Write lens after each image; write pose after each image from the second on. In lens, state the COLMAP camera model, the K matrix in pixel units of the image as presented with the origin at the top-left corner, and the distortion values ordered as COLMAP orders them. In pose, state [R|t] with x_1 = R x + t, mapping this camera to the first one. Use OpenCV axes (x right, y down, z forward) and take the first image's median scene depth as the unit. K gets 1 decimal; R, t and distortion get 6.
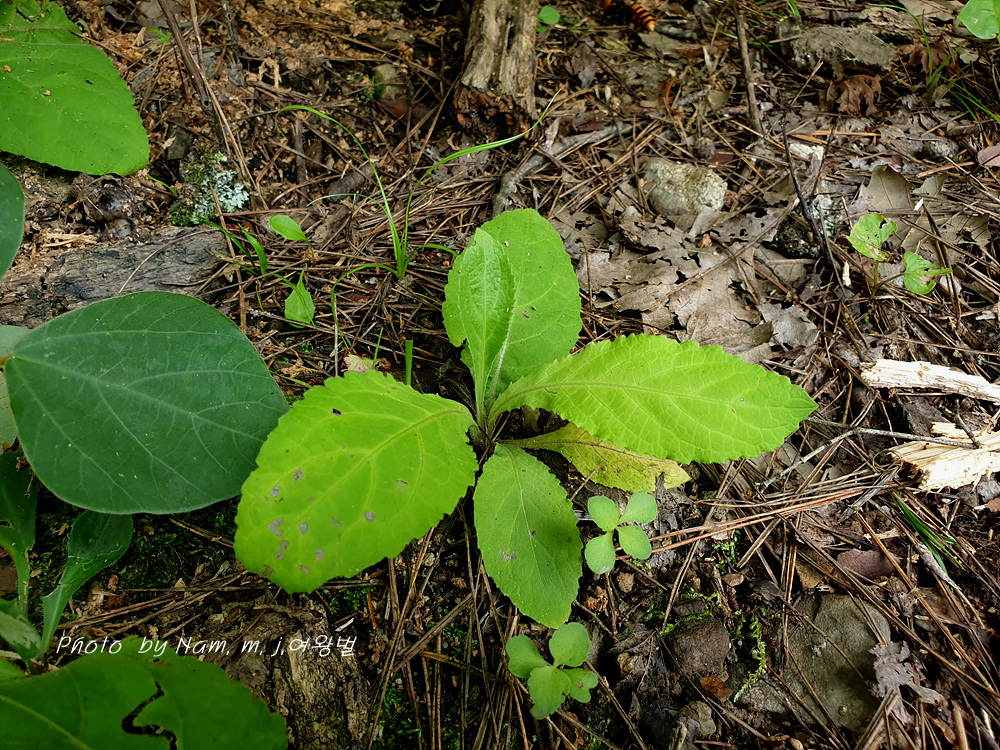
lens RADIAL K [[809.5, 0, 499.9], [0, 809.5, 373.9], [0, 0, 1]] dist [-0.041685, -0.000454]
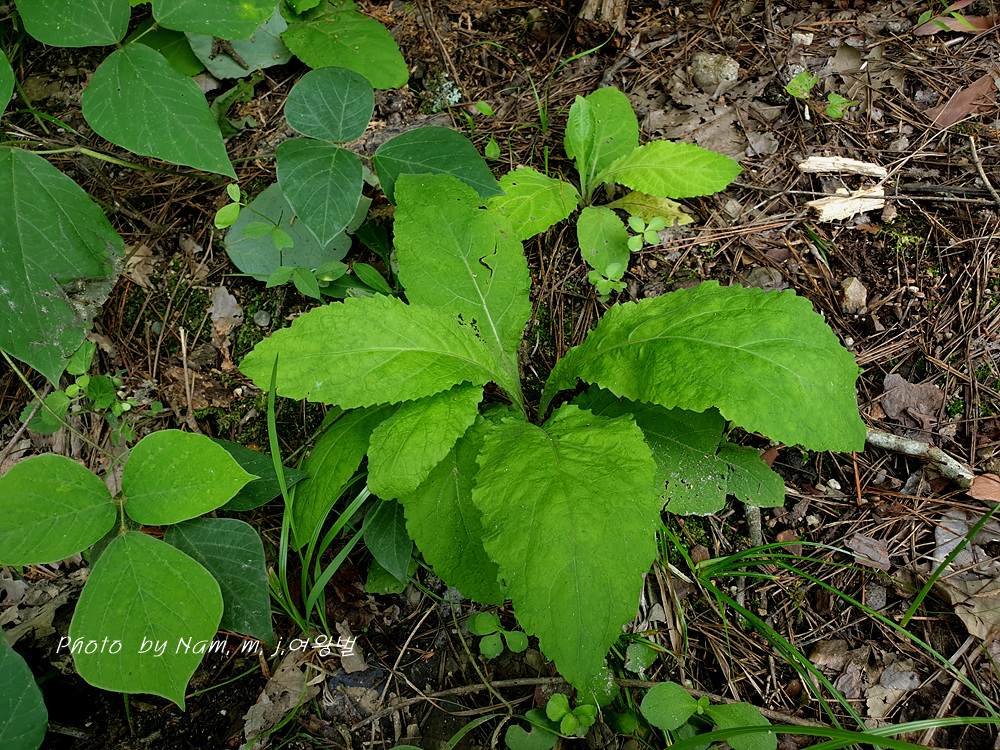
lens RADIAL K [[798.9, 0, 486.5], [0, 798.9, 390.6], [0, 0, 1]] dist [-0.088424, 0.090719]
pose [[0.974893, -0.007814, -0.222539, 0.134891], [0.034532, 0.992599, 0.116427, 0.233709], [0.219982, -0.121188, 0.967947, -0.790388]]
